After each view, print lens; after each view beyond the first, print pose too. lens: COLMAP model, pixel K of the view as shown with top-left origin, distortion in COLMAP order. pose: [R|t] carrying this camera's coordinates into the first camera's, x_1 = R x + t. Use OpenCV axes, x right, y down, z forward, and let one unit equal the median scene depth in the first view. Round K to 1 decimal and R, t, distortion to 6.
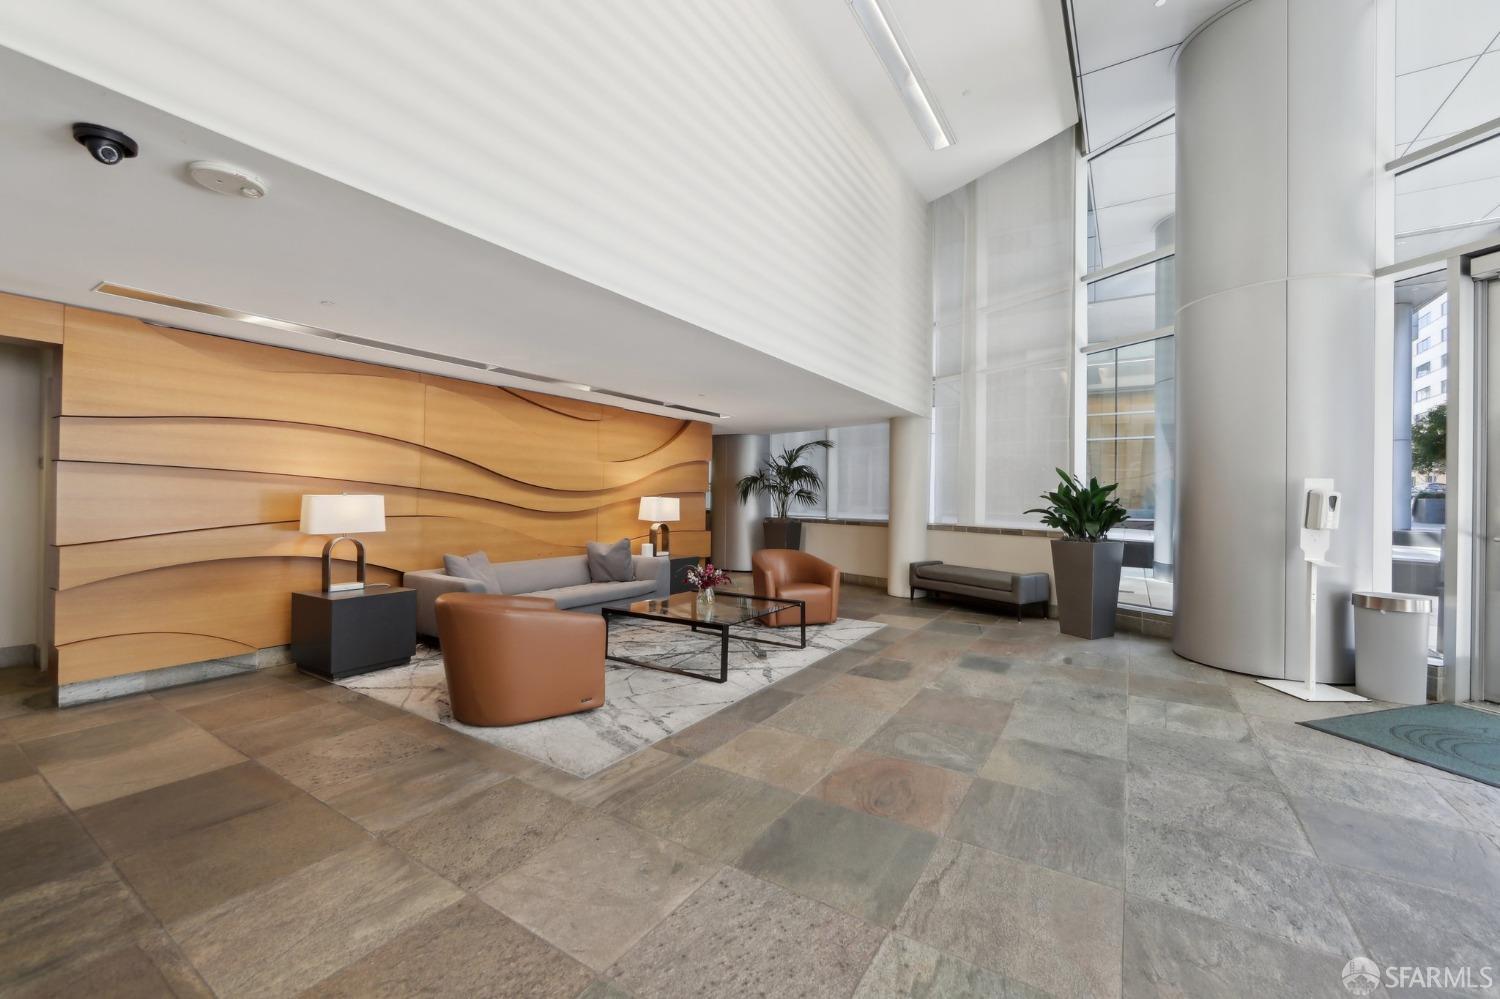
lens RADIAL K [[598.9, 0, 750.0], [0, 598.9, 499.5], [0, 0, 1]] dist [-0.009268, 0.000765]
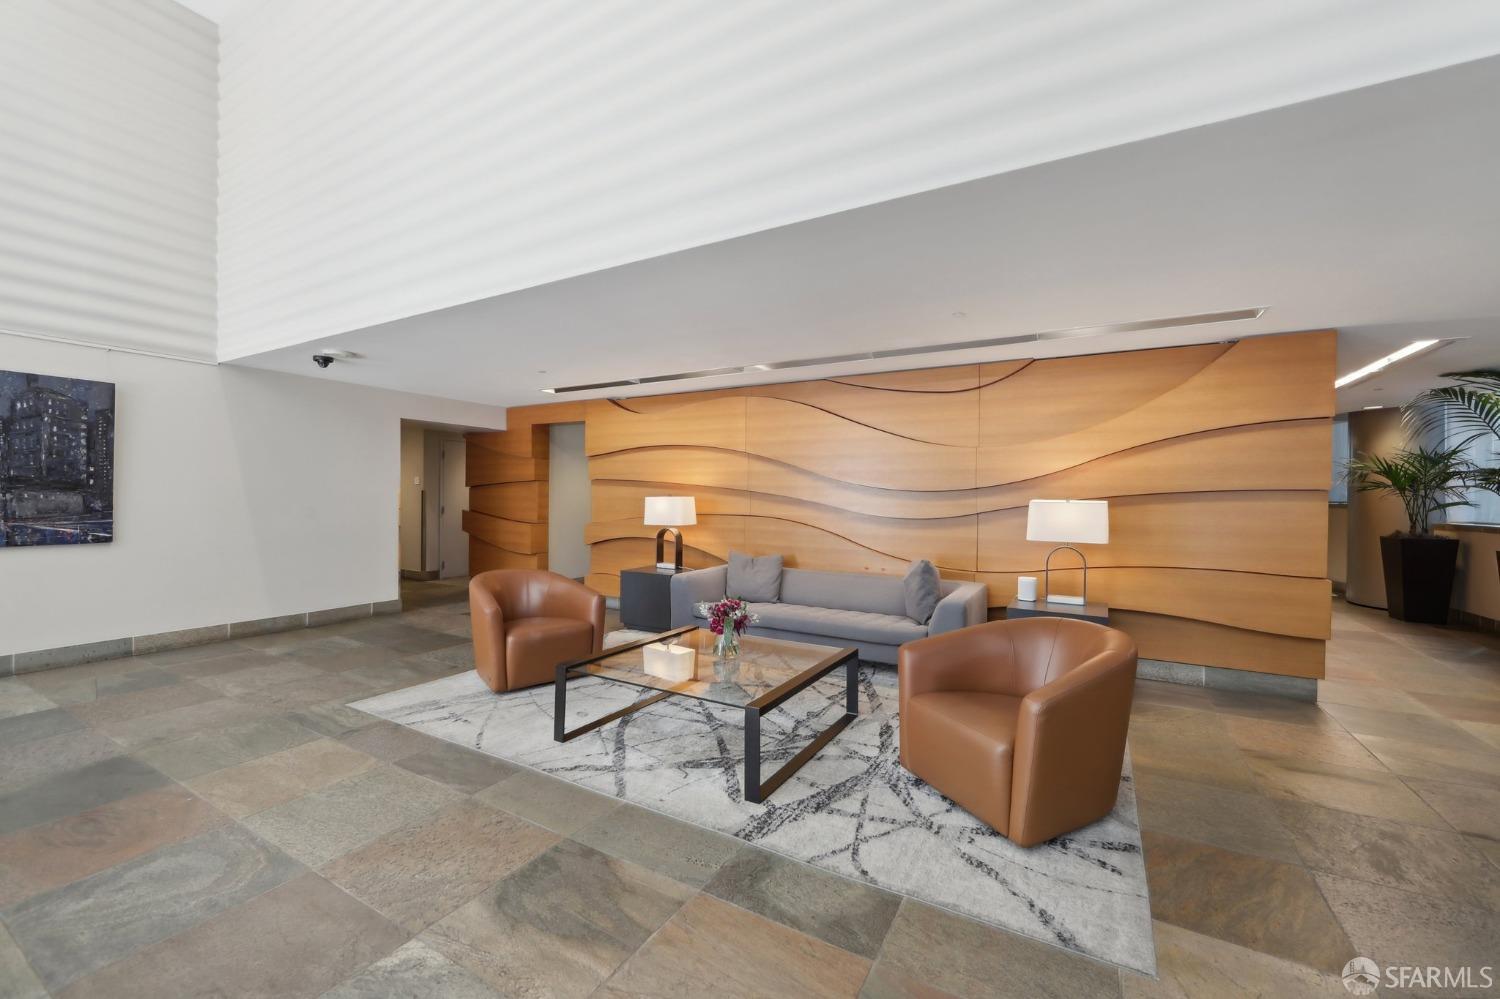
lens RADIAL K [[598.9, 0, 750.0], [0, 598.9, 499.5], [0, 0, 1]] dist [-0.009268, 0.000765]
pose [[0.047691, -0.000921, -0.998862, 0.859705], [-0.009584, 0.999953, -0.001380, 0.000453], [0.998816, 0.009639, 0.047680, 1.437063]]
